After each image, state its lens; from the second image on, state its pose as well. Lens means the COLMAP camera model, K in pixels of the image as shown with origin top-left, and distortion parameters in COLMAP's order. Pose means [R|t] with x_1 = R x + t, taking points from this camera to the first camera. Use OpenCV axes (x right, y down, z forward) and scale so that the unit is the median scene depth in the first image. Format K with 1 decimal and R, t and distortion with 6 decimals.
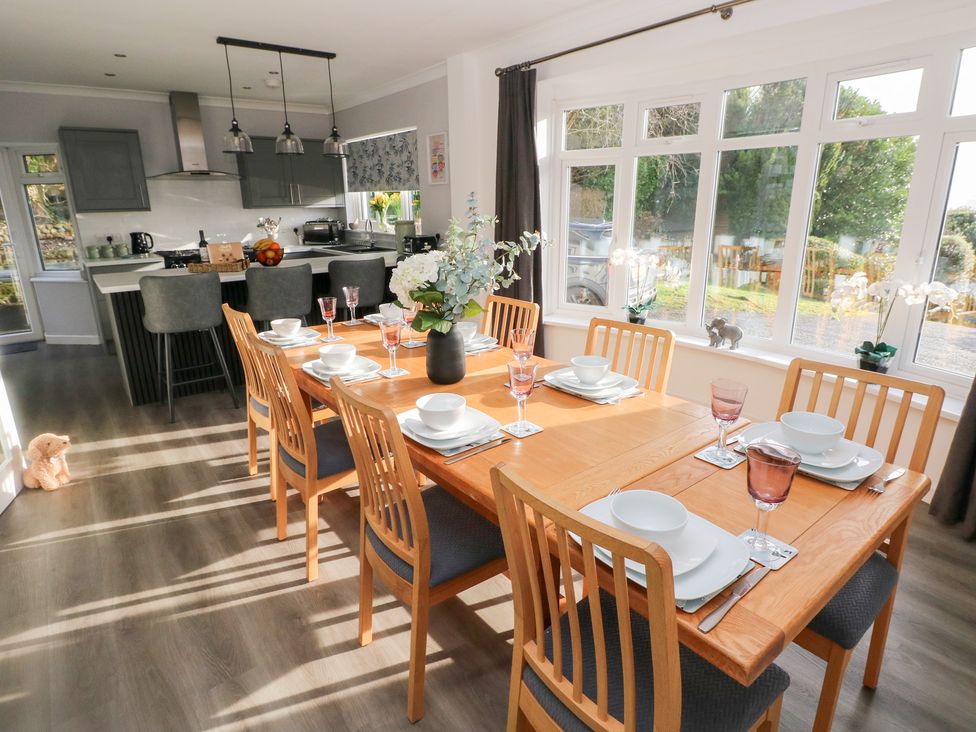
lens RADIAL K [[529.0, 0, 484.6], [0, 529.0, 368.8], [0, 0, 1]] dist [0.001553, -0.012073]
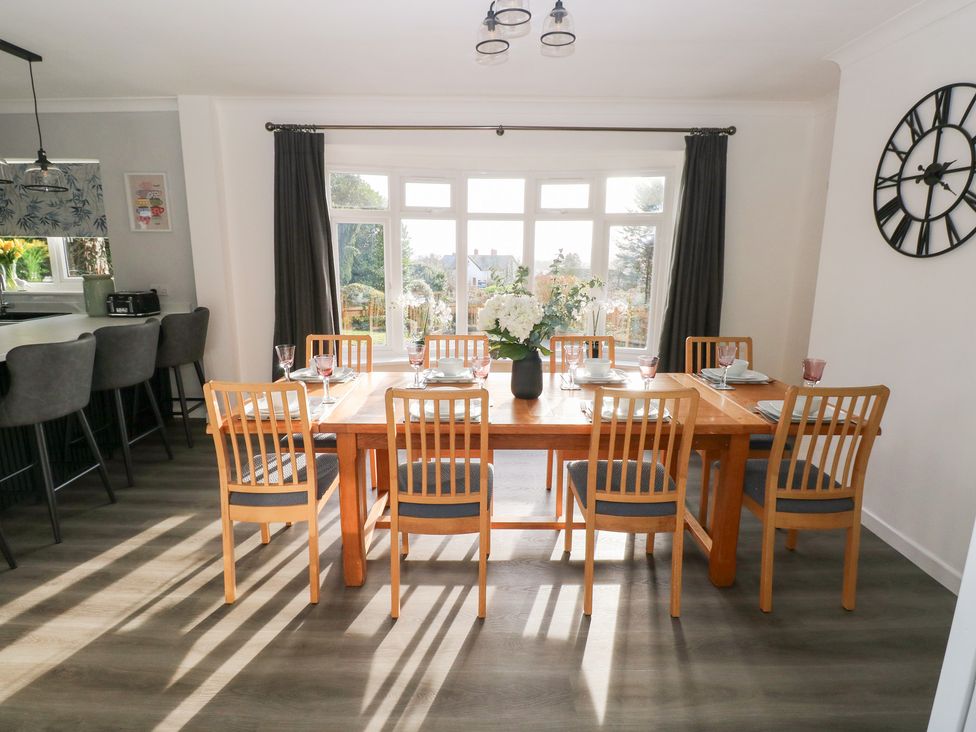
lens RADIAL K [[529.0, 0, 490.3], [0, 529.0, 356.7], [0, 0, 1]] dist [0.001553, -0.012073]
pose [[0.615566, -0.134426, 0.776536, -0.406134], [0.224259, 0.974487, -0.009079, -0.026999], [-0.755504, 0.179734, 0.630008, 0.101439]]
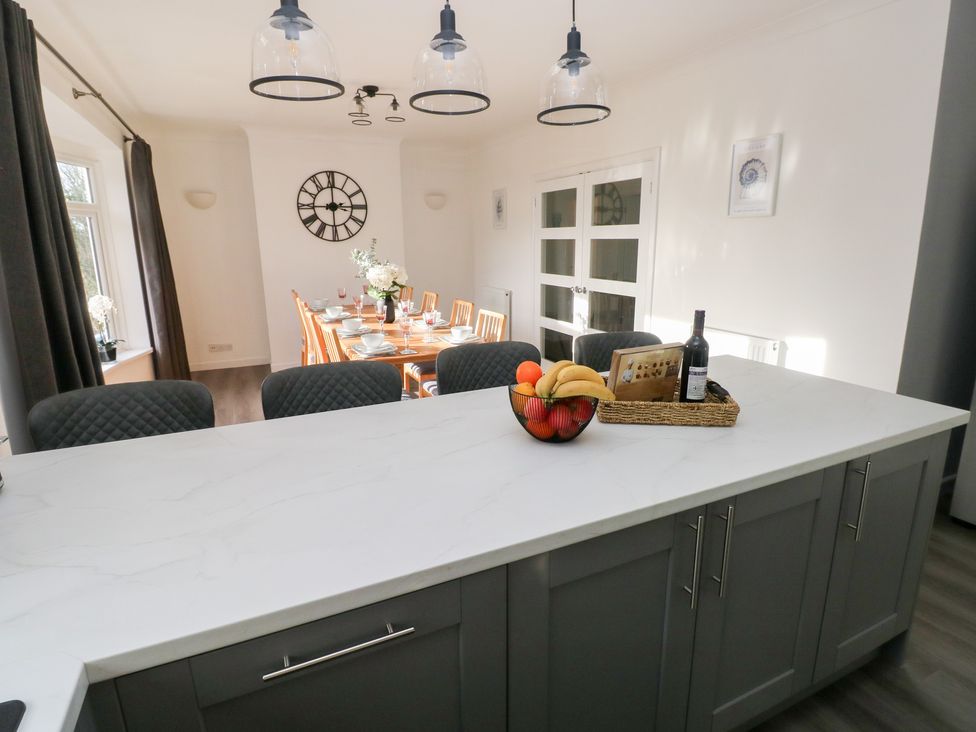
lens RADIAL K [[529.0, 0, 490.2], [0, 529.0, 361.5], [0, 0, 1]] dist [0.001553, -0.012073]
pose [[-0.974238, -0.012235, 0.225189, -0.368966], [0.101773, 0.867217, 0.487419, -0.319005], [-0.201251, 0.497780, -0.843631, 1.080580]]
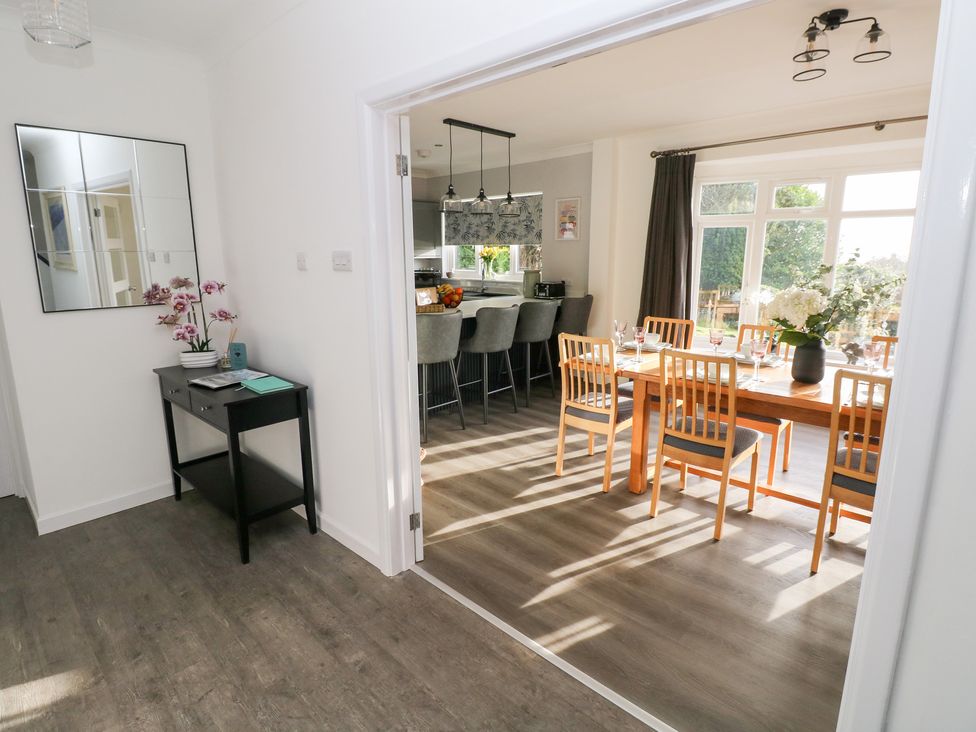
lens RADIAL K [[529.0, 0, 484.3], [0, 529.0, 363.6], [0, 0, 1]] dist [0.001553, -0.012073]
pose [[0.989417, -0.021980, 0.143425, -0.418066], [0.036745, 0.994194, -0.101130, 0.035508], [-0.140369, 0.105329, 0.984481, -0.097514]]
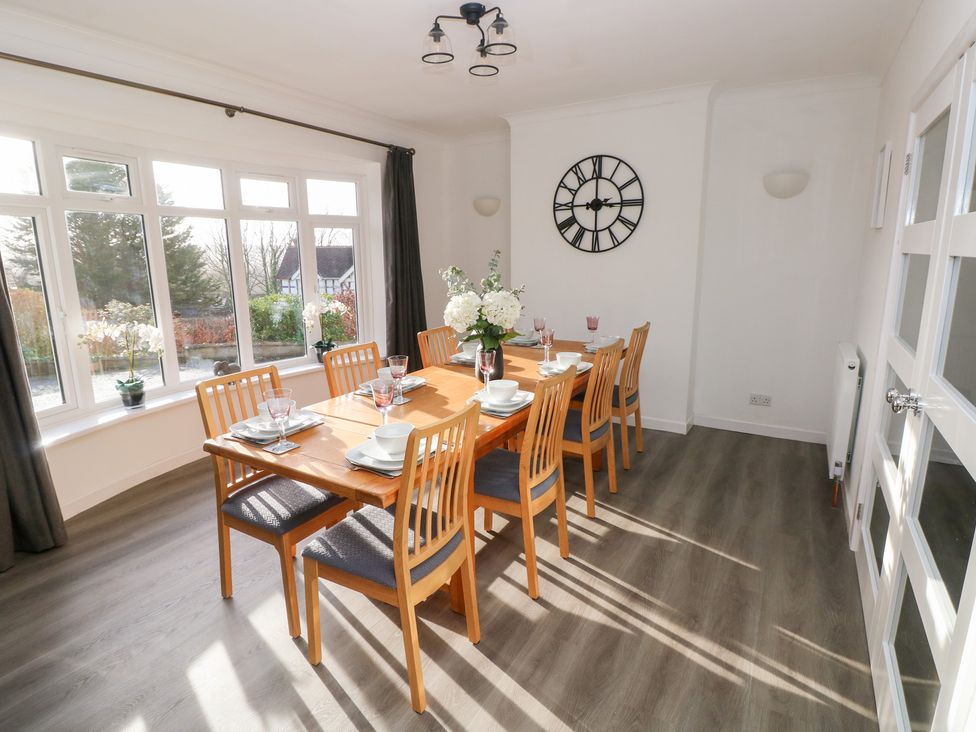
lens RADIAL K [[529.0, 0, 489.4], [0, 529.0, 358.1], [0, 0, 1]] dist [0.001553, -0.012073]
pose [[-0.363986, -0.164528, 0.916758, -0.509608], [0.298777, 0.911634, 0.282233, -0.159840], [-0.882183, 0.376635, -0.282665, 0.521031]]
